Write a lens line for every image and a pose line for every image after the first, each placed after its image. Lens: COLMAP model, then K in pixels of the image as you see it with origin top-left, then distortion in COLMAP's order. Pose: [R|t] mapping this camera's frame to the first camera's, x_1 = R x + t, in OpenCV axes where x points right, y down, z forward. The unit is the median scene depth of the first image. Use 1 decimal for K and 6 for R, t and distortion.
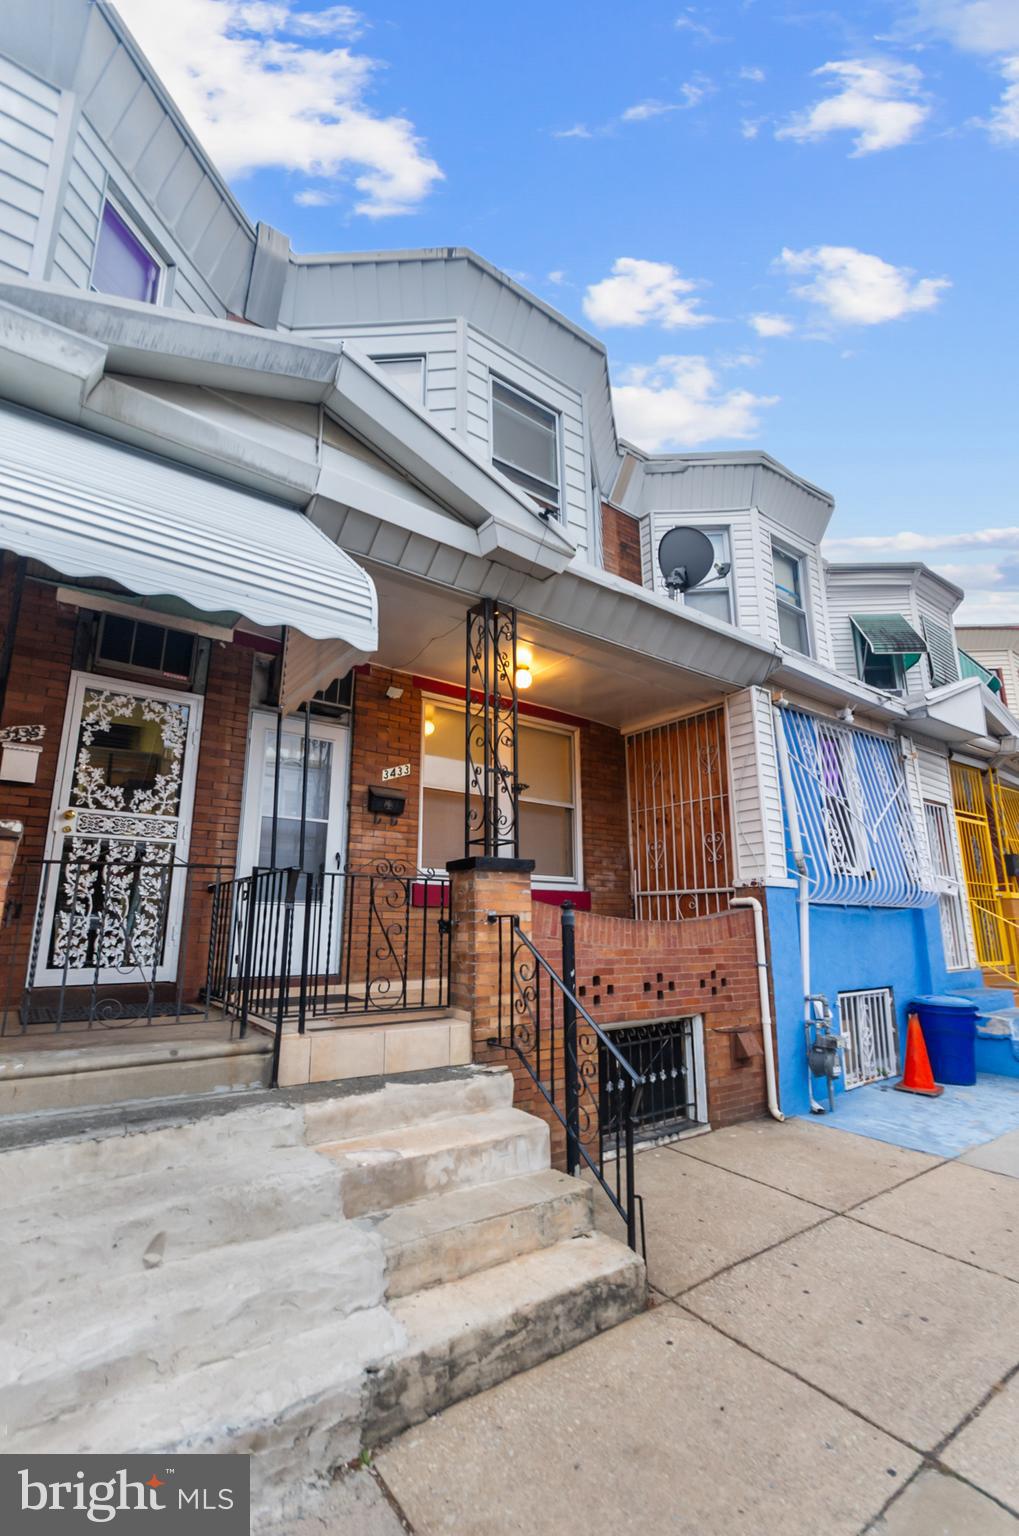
lens RADIAL K [[673.1, 0, 513.5], [0, 673.1, 782.1], [0, 0, 1]] dist [0.003603, 0.000144]
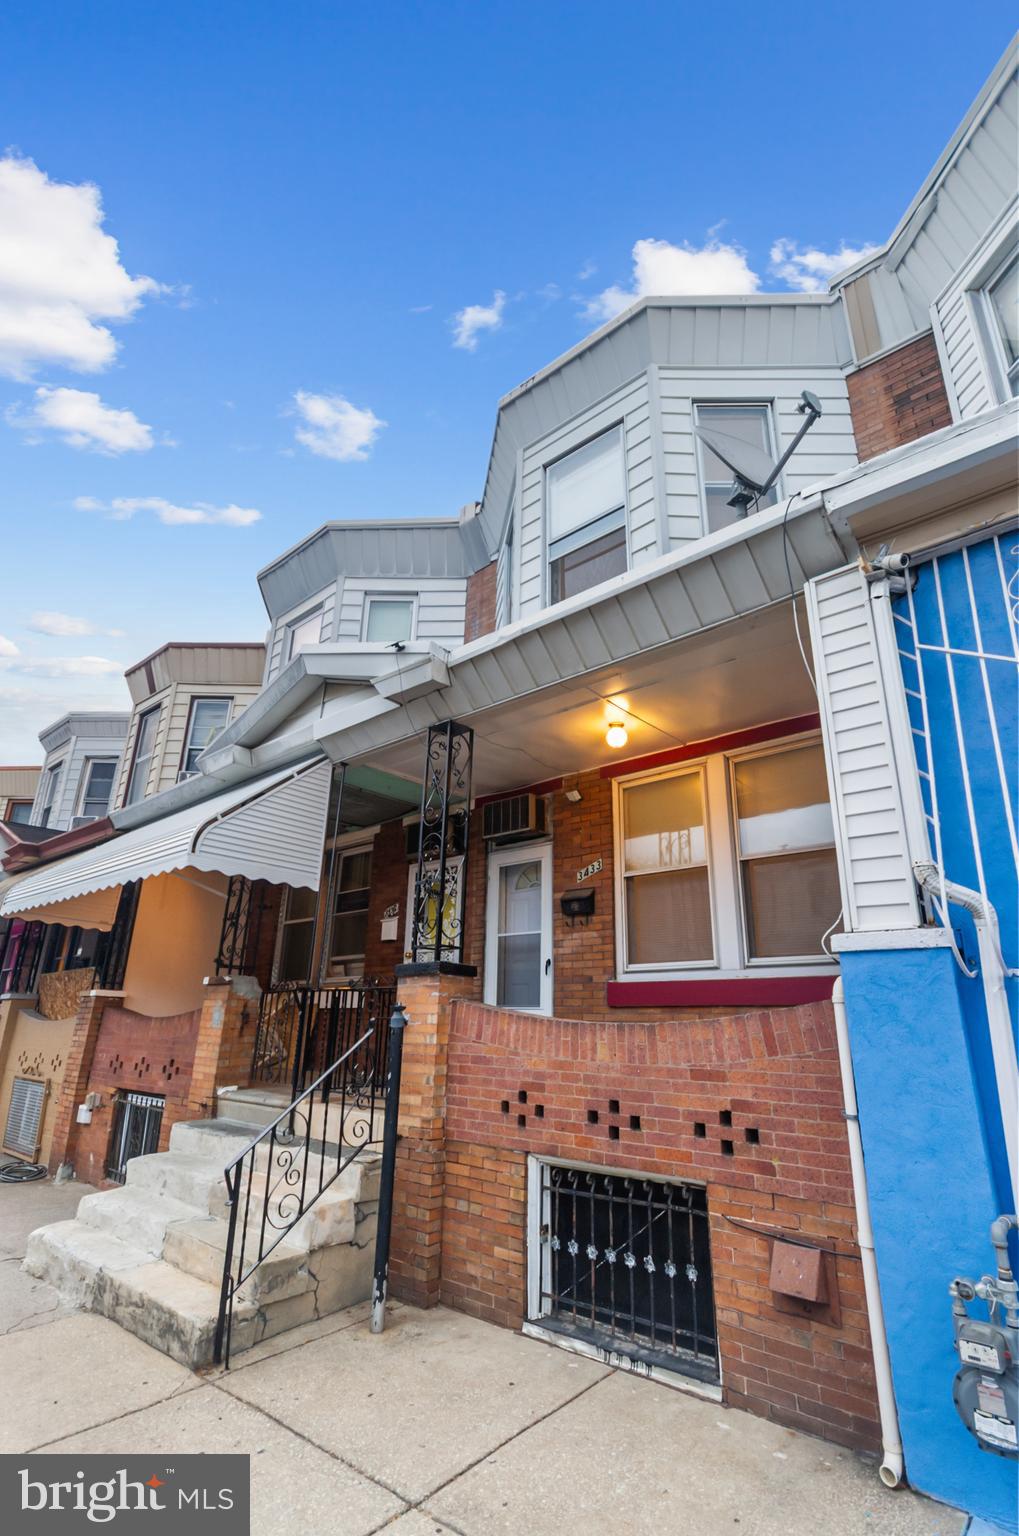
lens RADIAL K [[717.8, 0, 513.4], [0, 717.8, 782.2], [0, 0, 1]] dist [0.008920, -0.006143]
pose [[0.216845, -0.311326, -0.925232, 1.017046], [0.196295, 0.942331, -0.271074, 0.157462], [0.956267, -0.122837, 0.265451, 0.758716]]
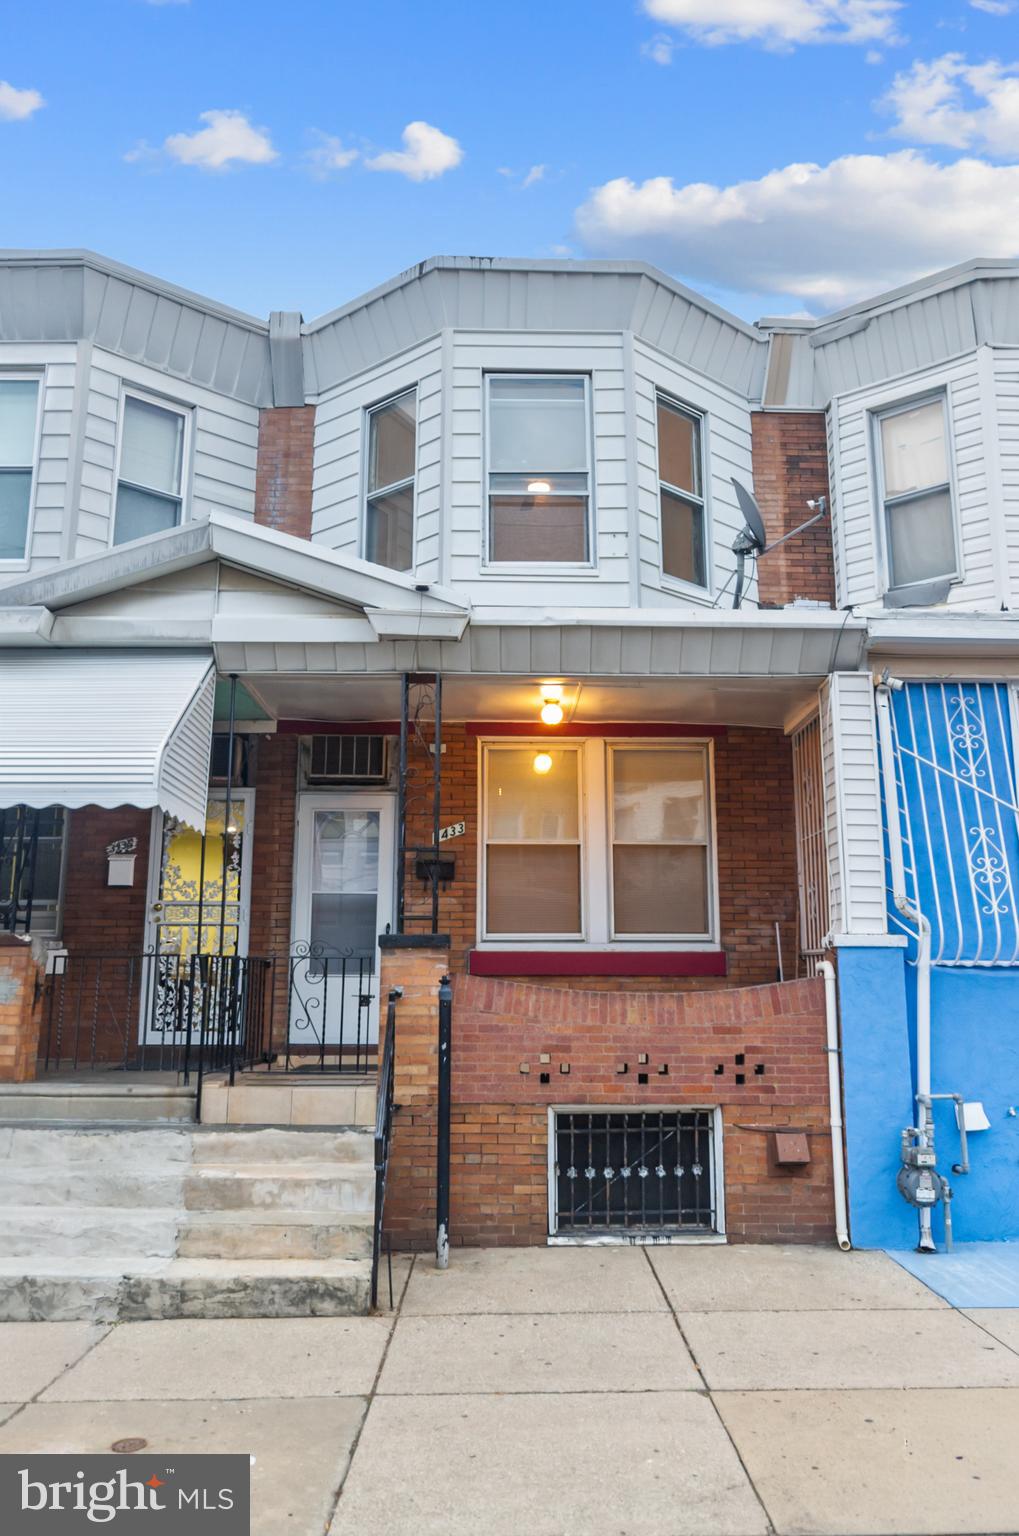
lens RADIAL K [[1117.2, 0, 509.5], [0, 1117.2, 768.0], [0, 0, 1]] dist [-0.003348, -0.003970]
pose [[0.810299, -0.113286, -0.574962, 0.968897], [0.124851, 0.991984, -0.019499, -0.076762], [0.572562, -0.055985, 0.817947, -0.261096]]
